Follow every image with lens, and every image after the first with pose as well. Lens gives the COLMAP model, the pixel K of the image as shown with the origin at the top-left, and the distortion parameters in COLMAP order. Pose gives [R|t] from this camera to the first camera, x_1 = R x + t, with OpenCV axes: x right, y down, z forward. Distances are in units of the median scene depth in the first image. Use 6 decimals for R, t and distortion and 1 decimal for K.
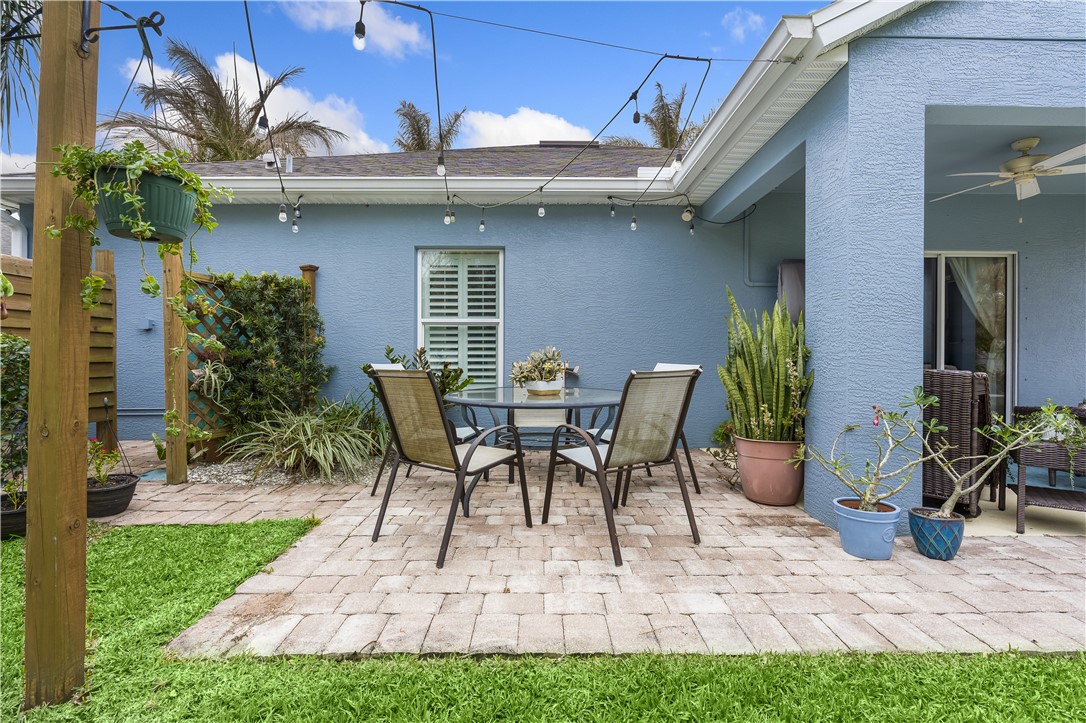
lens RADIAL K [[486.1, 0, 551.5], [0, 486.1, 359.0], [0, 0, 1]] dist [-0.010011, 0.004748]
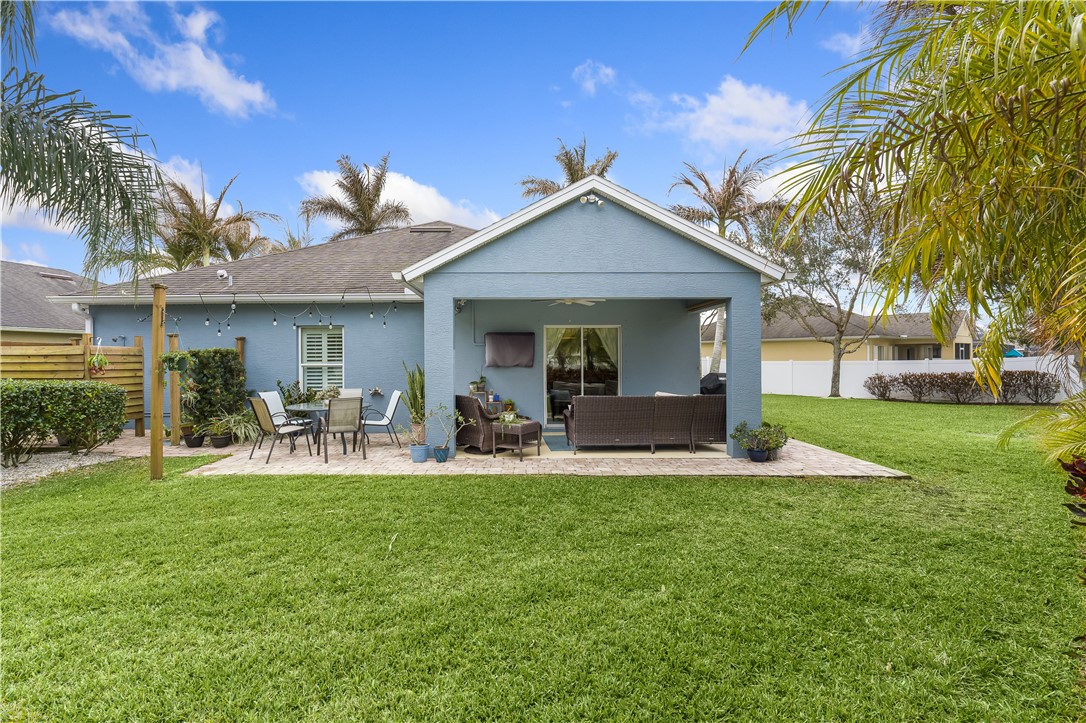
lens RADIAL K [[517.6, 0, 536.8], [0, 517.6, 363.2], [0, 0, 1]] dist [0.002375, 0.000209]
pose [[0.999832, -0.006019, -0.017334, 0.837700], [0.006116, 0.999966, 0.005548, -0.113112], [0.017300, -0.005653, 0.999834, -1.217279]]
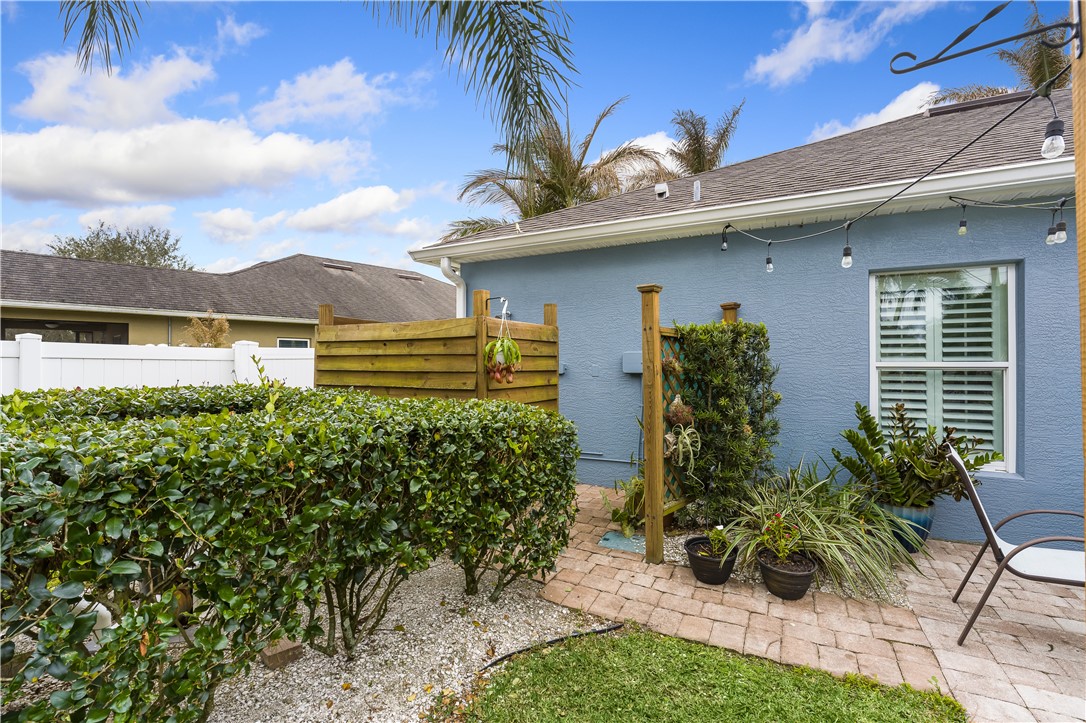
lens RADIAL K [[486.1, 0, 544.1], [0, 486.1, 356.3], [0, 0, 1]] dist [-0.010011, 0.004748]
pose [[0.885244, -0.007200, -0.465071, -0.465478], [0.000357, 0.999890, -0.014800, -0.100285], [0.465126, 0.012936, 0.885150, 0.081869]]
